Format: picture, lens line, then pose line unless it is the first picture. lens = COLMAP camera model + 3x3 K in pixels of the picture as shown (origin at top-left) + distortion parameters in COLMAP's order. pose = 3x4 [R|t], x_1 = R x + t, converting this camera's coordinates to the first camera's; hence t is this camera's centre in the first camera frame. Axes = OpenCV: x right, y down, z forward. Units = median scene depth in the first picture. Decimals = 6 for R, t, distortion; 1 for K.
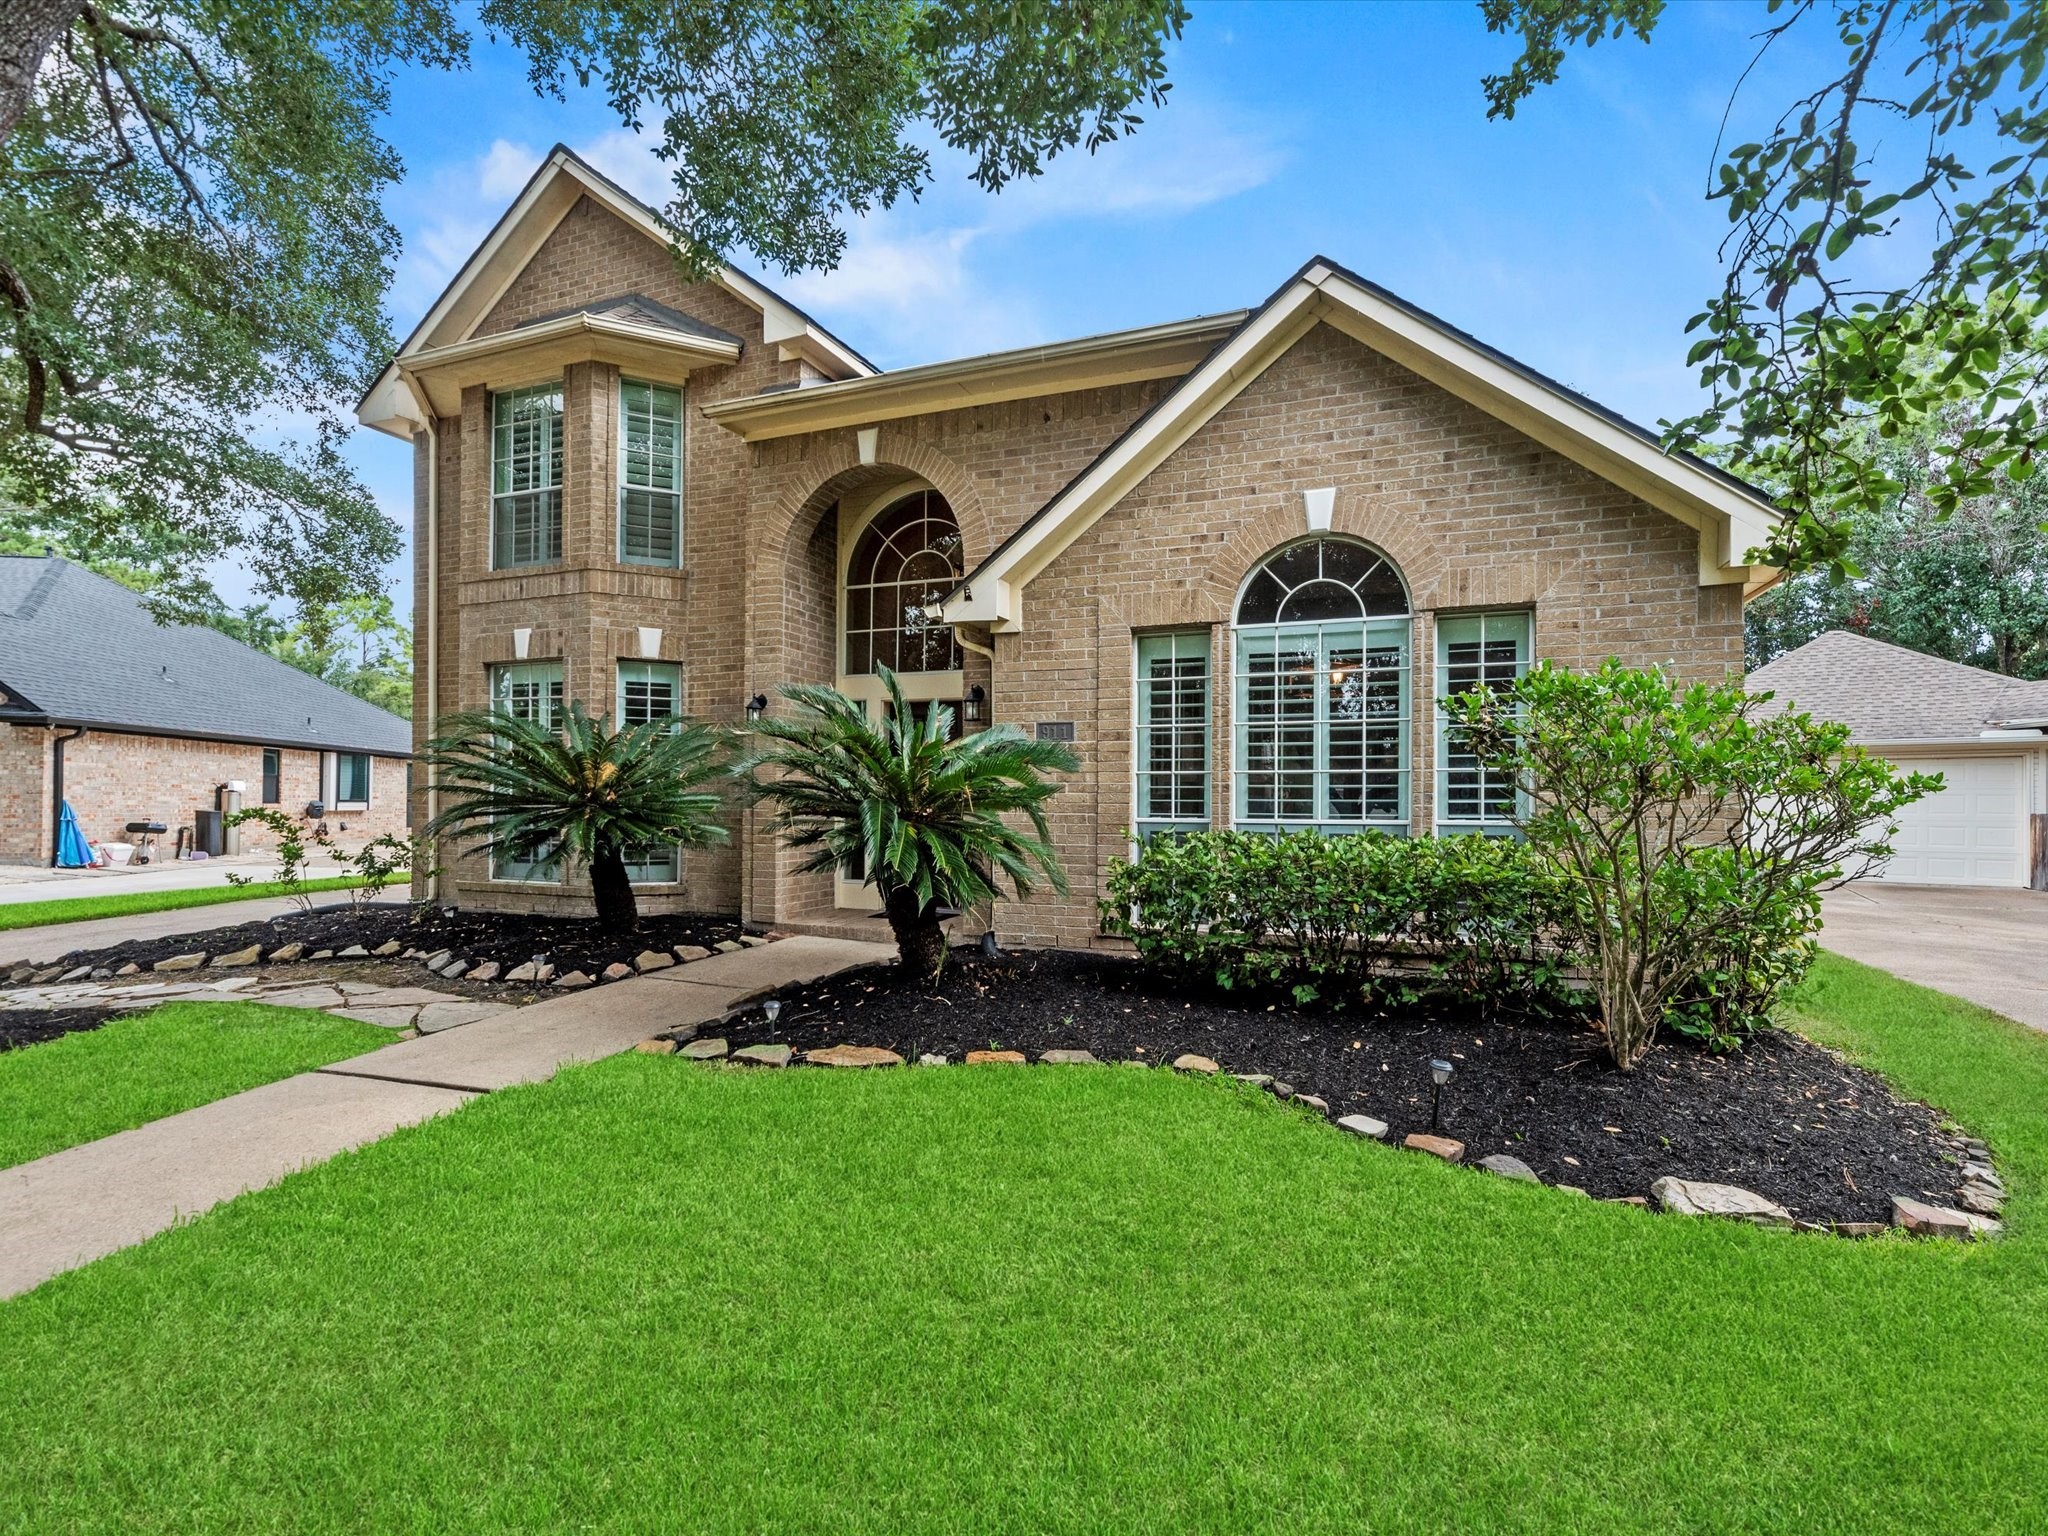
lens RADIAL K [[924.4, 0, 1035.9], [0, 924.4, 783.1], [0, 0, 1]] dist [-0.001617, -0.000157]
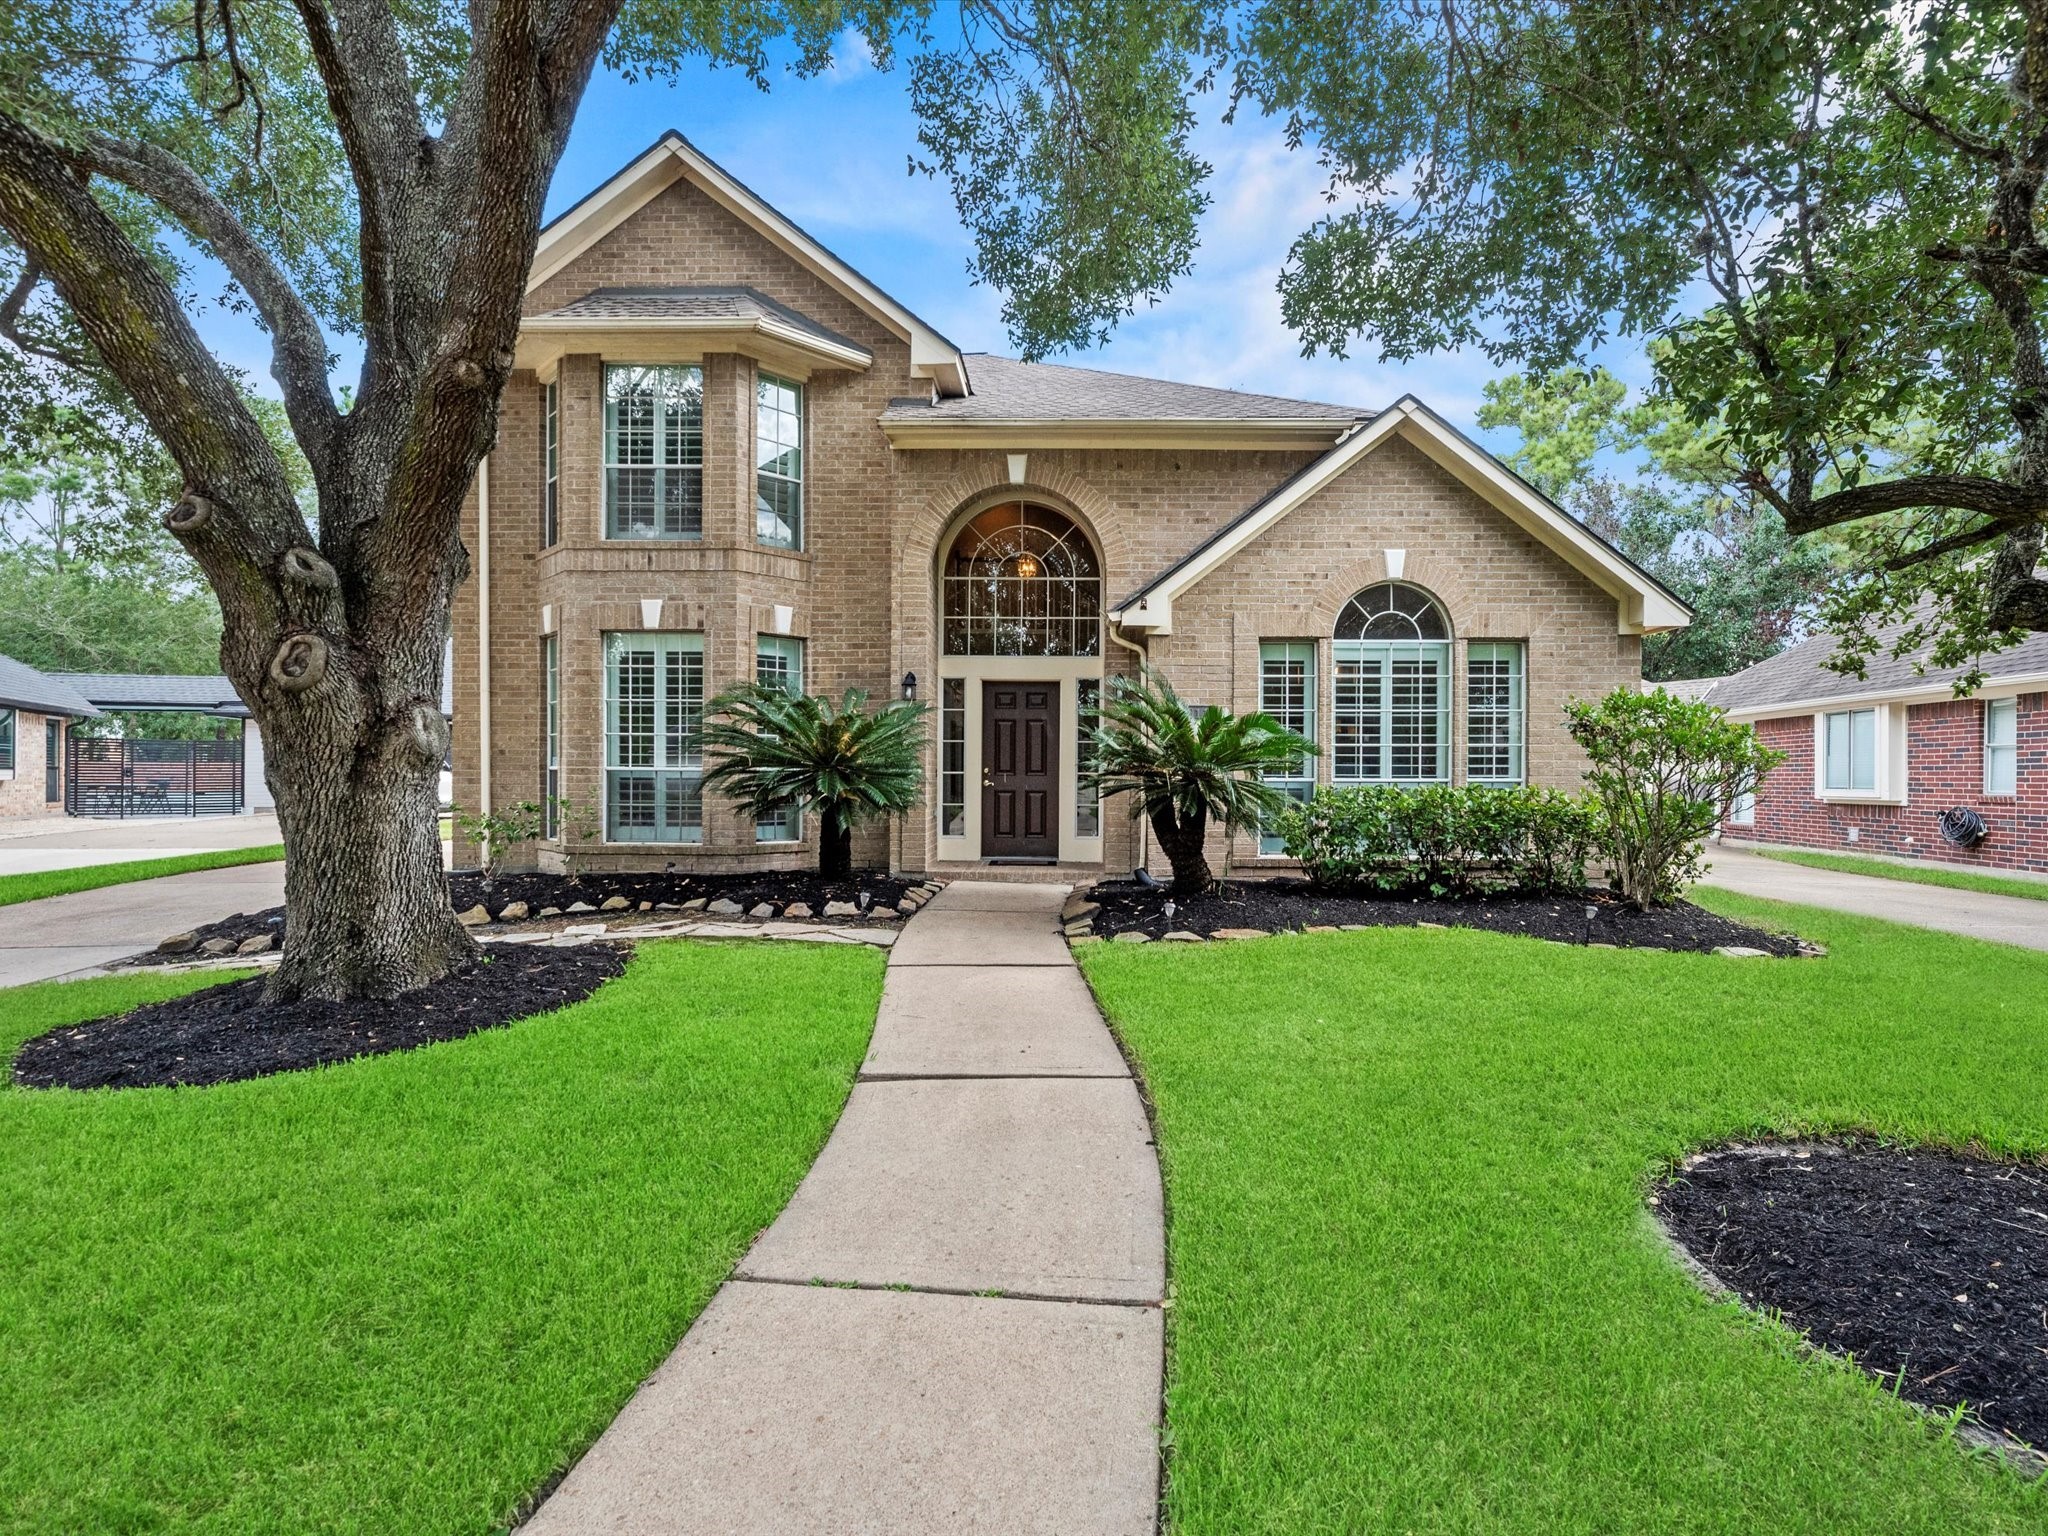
lens RADIAL K [[1022.7, 0, 1024.7], [0, 1022.7, 758.9], [0, 0, 1]] dist [-0.002662, -0.000426]
pose [[0.942991, 0.004238, 0.332790, -0.728472], [-0.006671, 0.999959, 0.006169, 0.002503], [-0.332750, -0.008038, 0.942981, -0.298719]]
